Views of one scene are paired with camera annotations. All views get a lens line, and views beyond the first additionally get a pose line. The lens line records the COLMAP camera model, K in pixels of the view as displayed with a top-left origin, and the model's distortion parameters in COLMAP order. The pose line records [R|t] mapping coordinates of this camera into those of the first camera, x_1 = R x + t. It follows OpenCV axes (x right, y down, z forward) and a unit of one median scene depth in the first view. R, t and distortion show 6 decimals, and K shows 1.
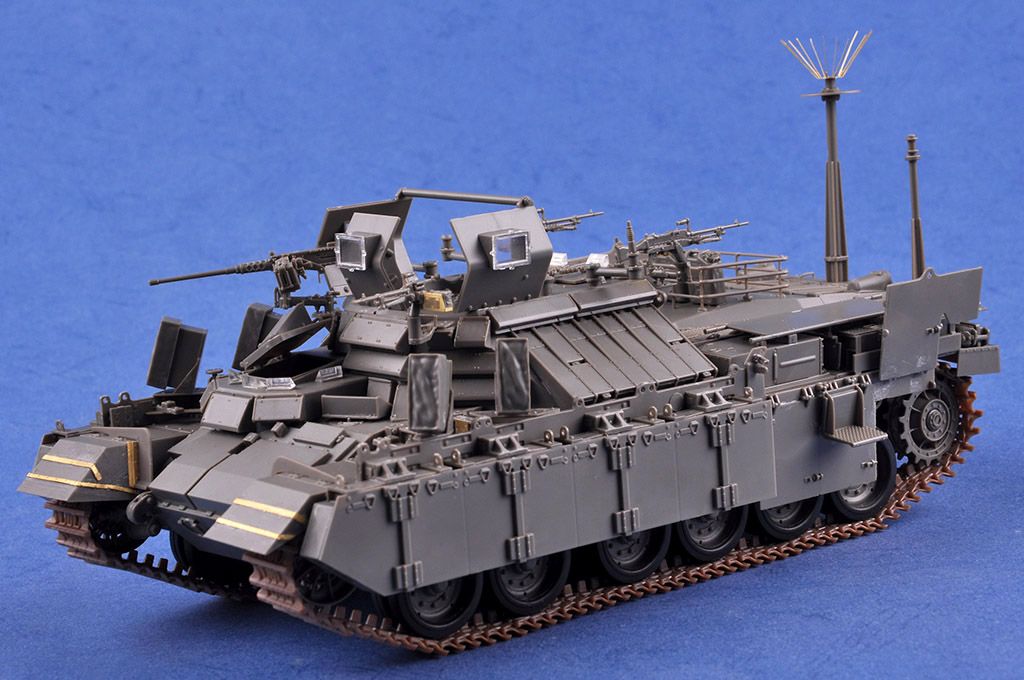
lens RADIAL K [[2608.7, 0, 519.3], [0, 2608.7, 345.8], [0, 0, 1]] dist [0.217544, 0.000000]
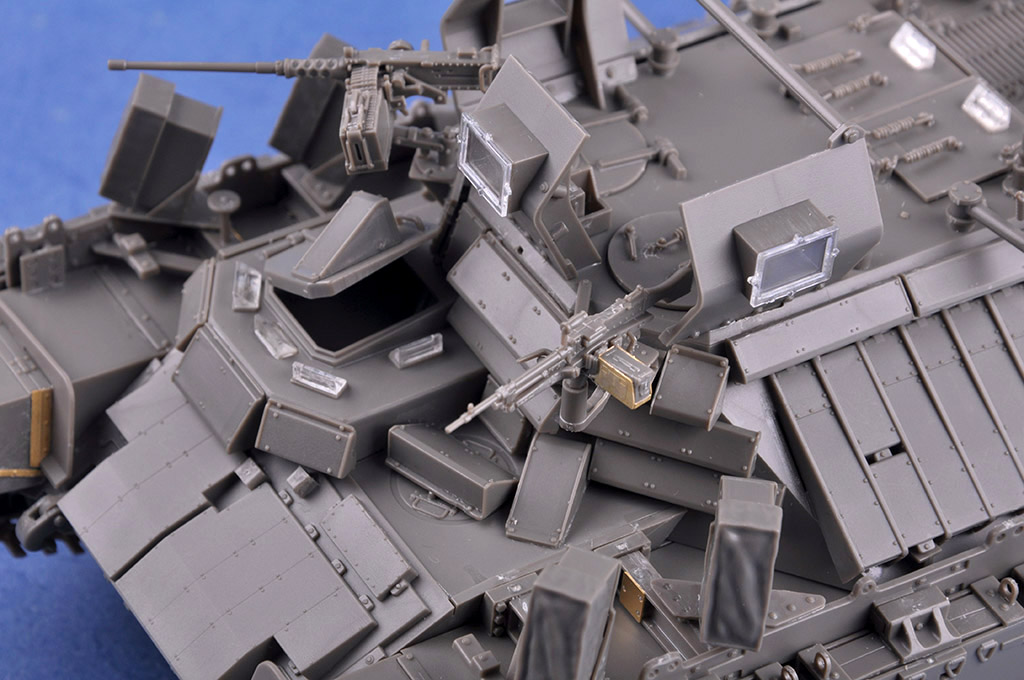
lens RADIAL K [[3324.8, 0, 512.7], [0, 3324.8, 341.6], [0, 0, 1]] dist [0.444313, 0.000000]
pose [[0.981253, 0.186349, -0.049161, -0.022015], [-0.133521, 0.841279, 0.523853, -0.354713], [0.138978, -0.507468, 0.850389, 0.448680]]
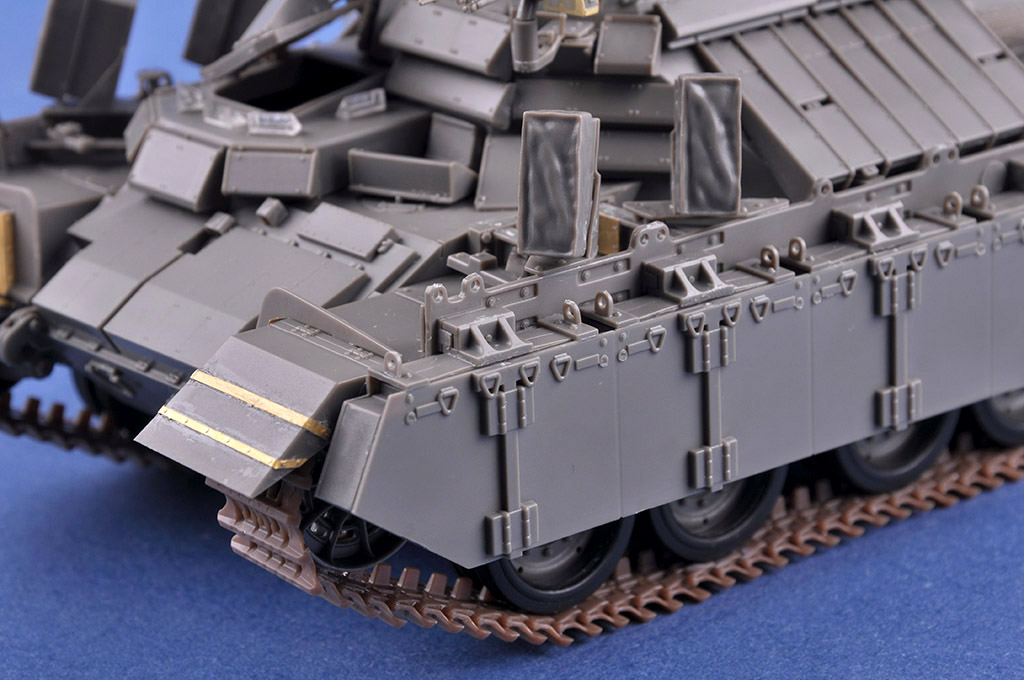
lens RADIAL K [[3324.8, 0, 501.3], [0, 3324.8, 334.3], [0, 0, 1]] dist [0.444313, 0.000000]
pose [[0.999392, 0.034841, 0.001161, -0.043766], [-0.034554, 0.985661, 0.165162, -0.060750], [0.004610, -0.165102, 0.986266, 0.305610]]
